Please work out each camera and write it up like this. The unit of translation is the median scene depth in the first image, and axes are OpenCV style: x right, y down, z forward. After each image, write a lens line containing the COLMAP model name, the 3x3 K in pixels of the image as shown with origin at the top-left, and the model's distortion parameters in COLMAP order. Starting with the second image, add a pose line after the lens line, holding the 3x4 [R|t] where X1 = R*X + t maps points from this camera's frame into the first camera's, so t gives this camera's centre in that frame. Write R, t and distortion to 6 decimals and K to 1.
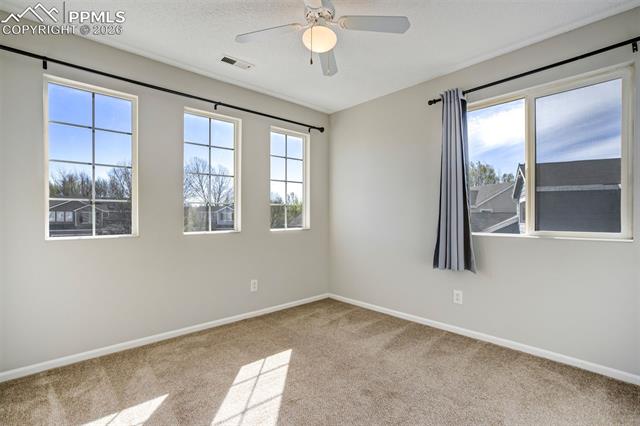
lens RADIAL K [[294.5, 0, 328.3], [0, 294.5, 216.0], [0, 0, 1]] dist [-0.001870, 0.000200]
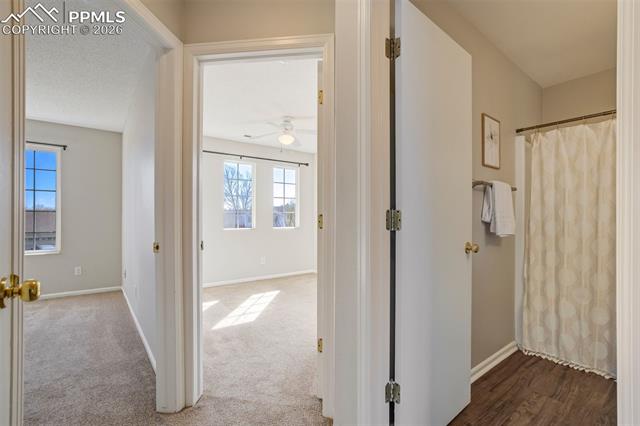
lens RADIAL K [[294.5, 0, 328.3], [0, 294.5, 216.0], [0, 0, 1]] dist [-0.001870, 0.000200]
pose [[0.996393, -0.000986, -0.084853, 0.233501], [0.000087, 0.999944, -0.010607, -0.001209], [0.084859, 0.010562, 0.996337, -0.577806]]
